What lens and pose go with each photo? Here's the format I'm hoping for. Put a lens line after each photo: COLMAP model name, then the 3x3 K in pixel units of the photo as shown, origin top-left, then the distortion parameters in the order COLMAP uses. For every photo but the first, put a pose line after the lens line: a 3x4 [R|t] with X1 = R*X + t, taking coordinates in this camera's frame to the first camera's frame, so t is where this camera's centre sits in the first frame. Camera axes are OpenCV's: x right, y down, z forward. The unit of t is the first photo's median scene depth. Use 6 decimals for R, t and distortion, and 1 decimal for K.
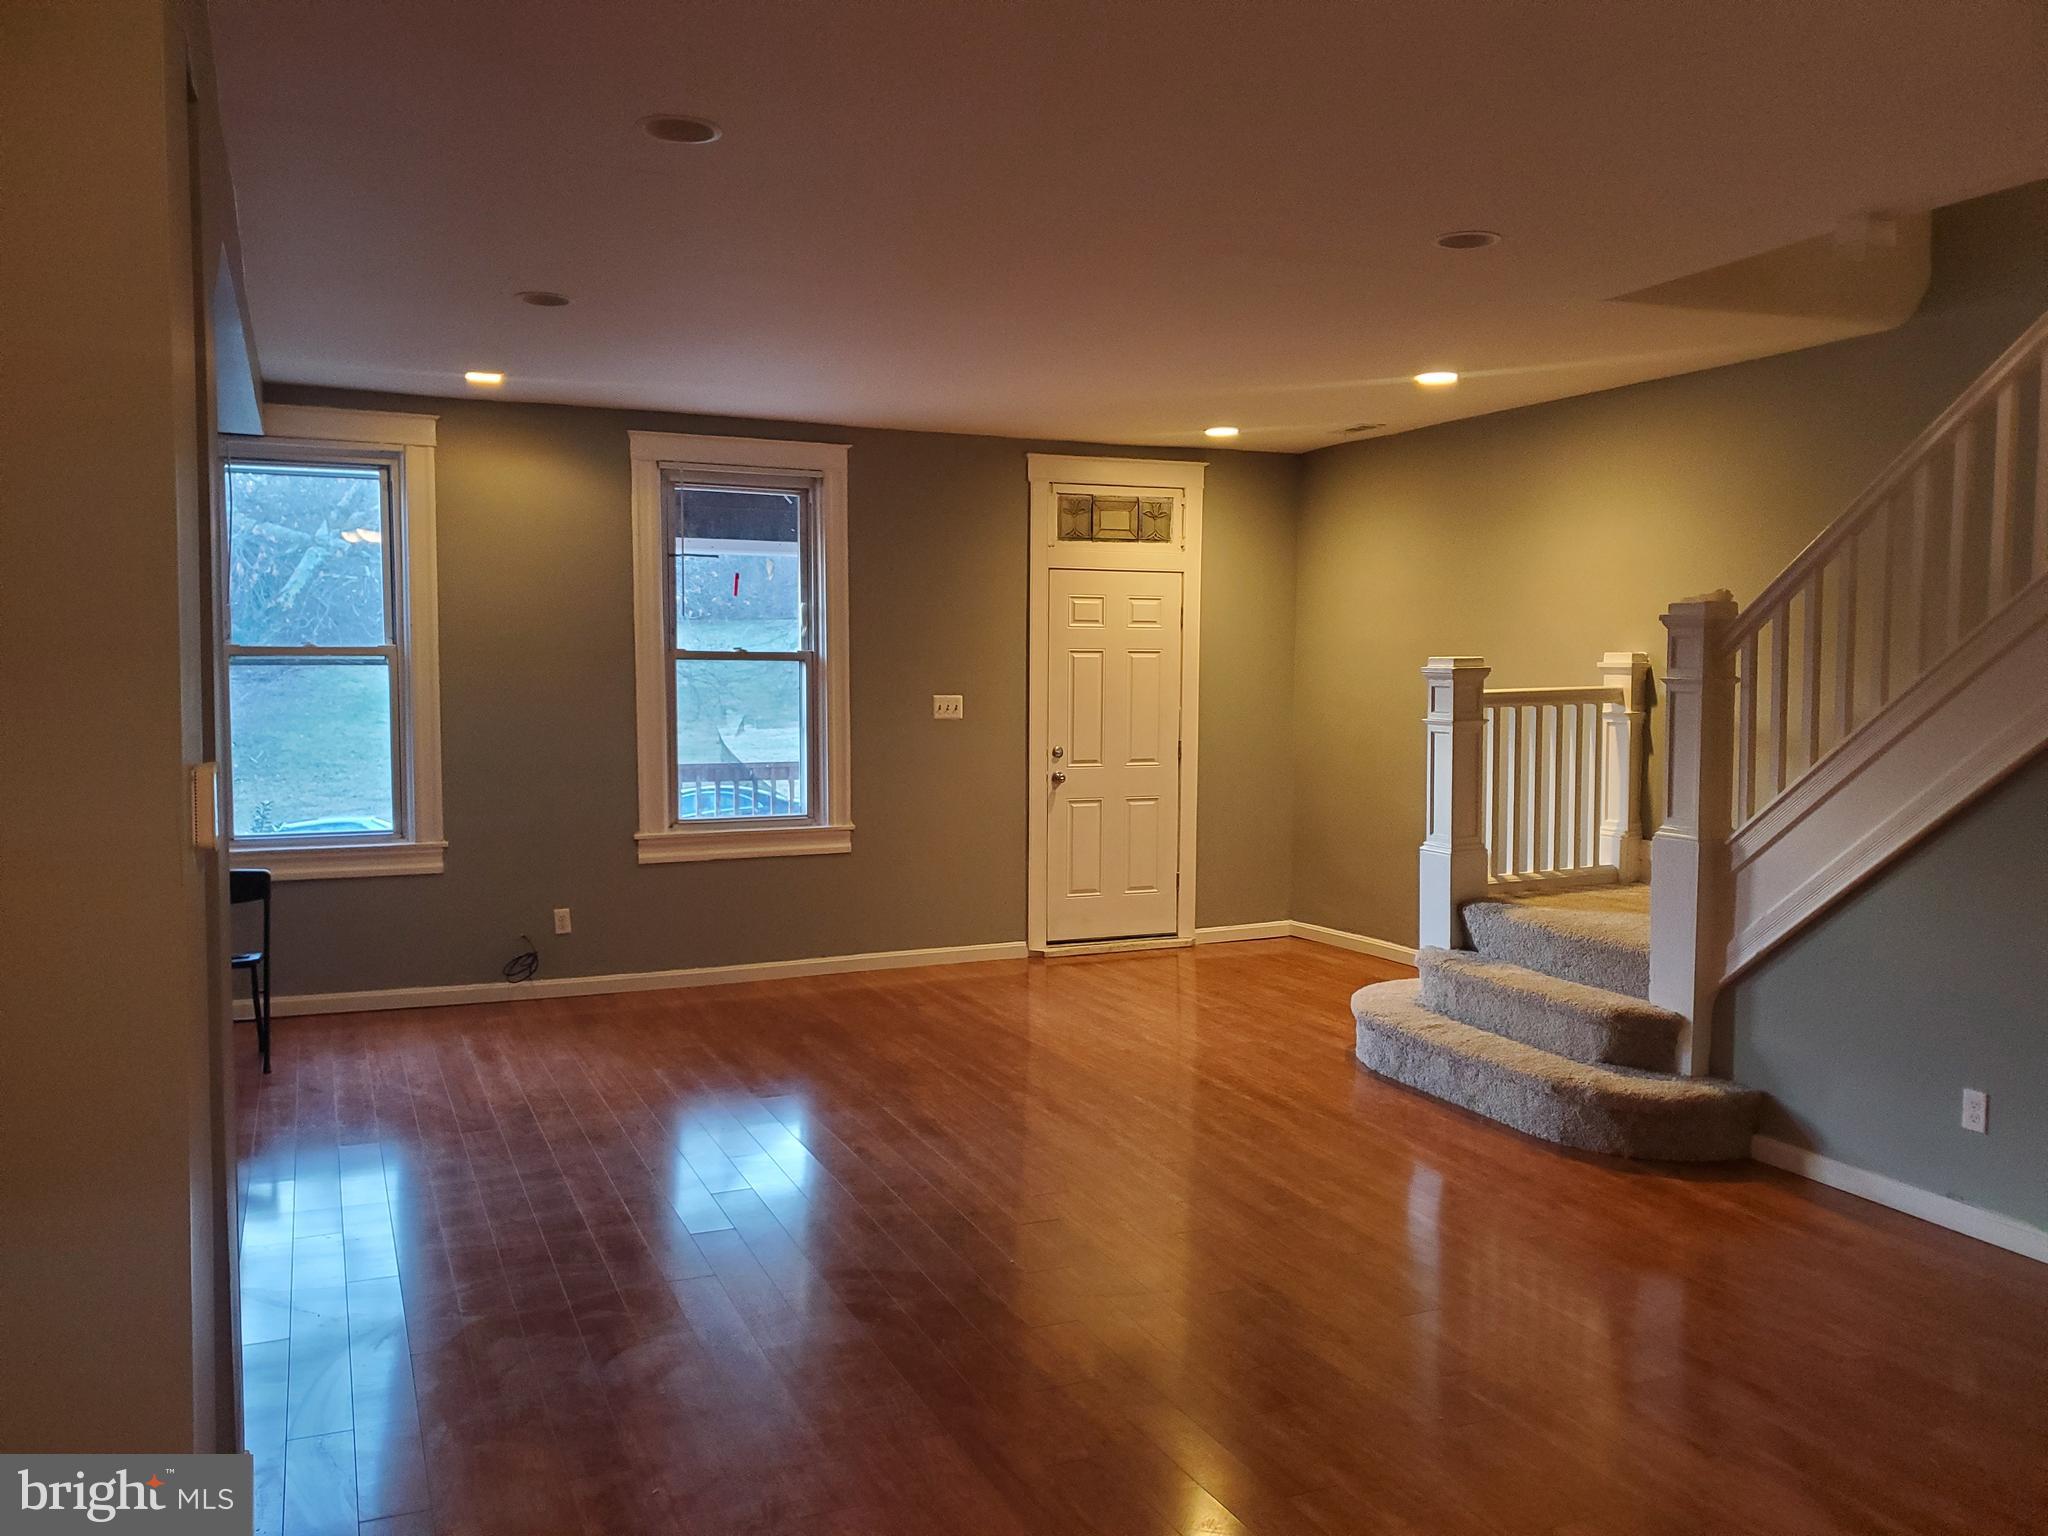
lens RADIAL K [[1558.5, 0, 1024.0], [0, 1558.5, 768.0], [0, 0, 1]] dist [0.000783, 0.001014]
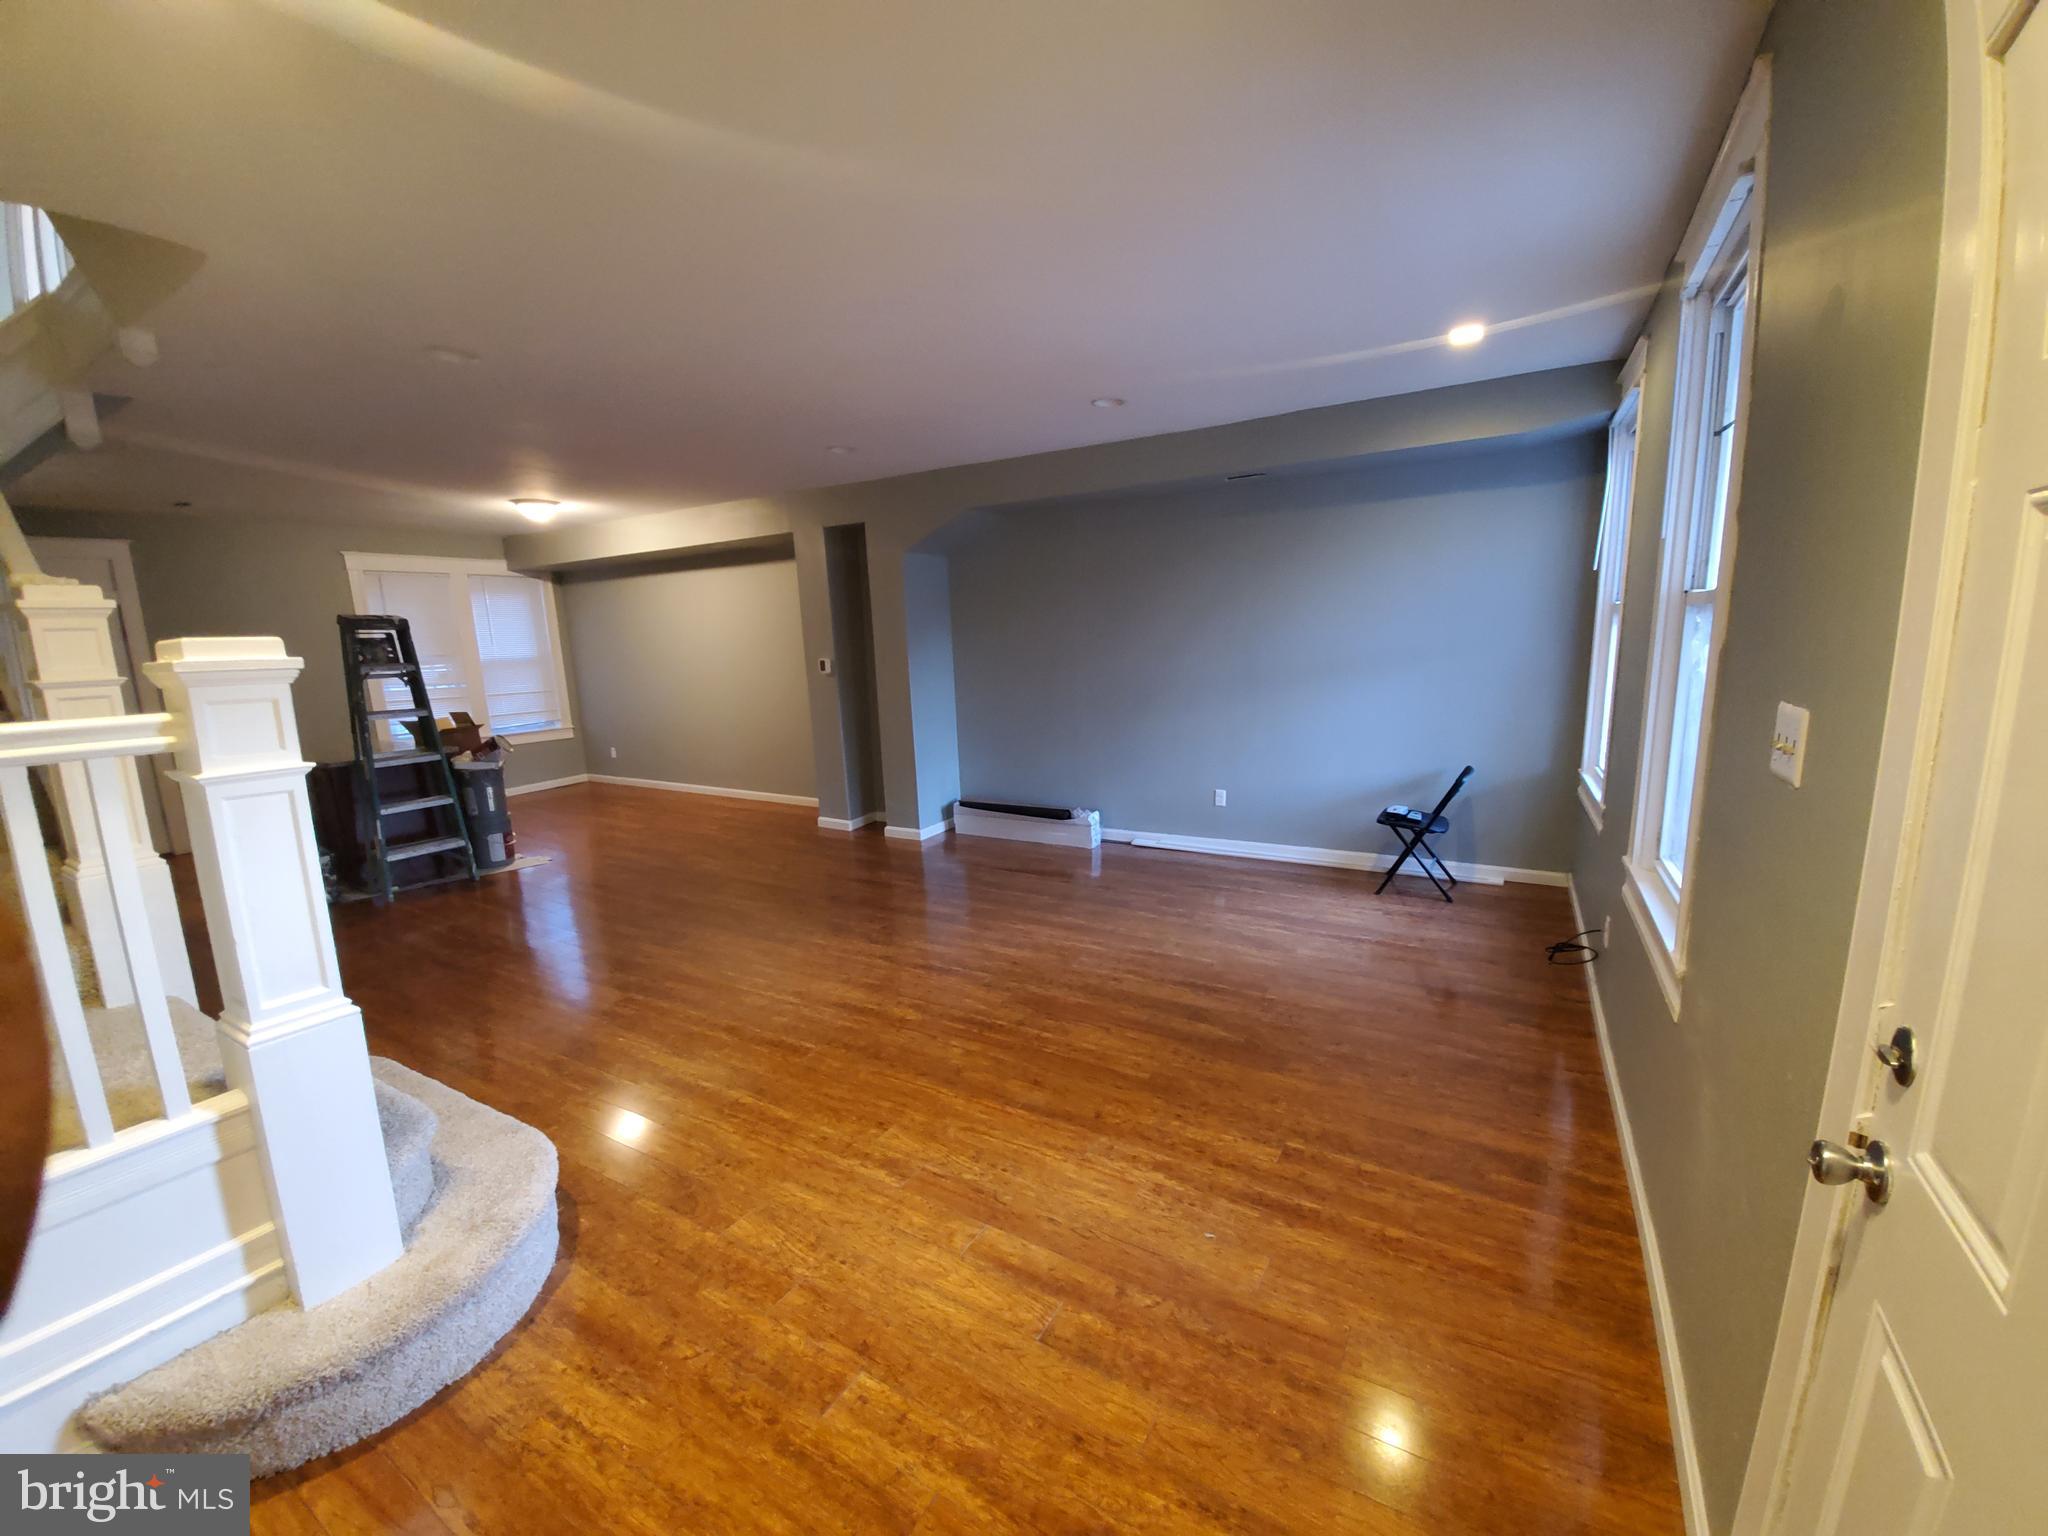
lens RADIAL K [[817.7, 0, 1031.7], [0, 817.7, 765.7], [0, 0, 1]] dist [-0.012158, -0.007642]
pose [[-0.819770, 0.108805, -0.562262, 0.264565], [-0.013546, 0.977828, 0.208973, -0.106185], [0.572533, 0.178926, -0.800120, 1.633450]]
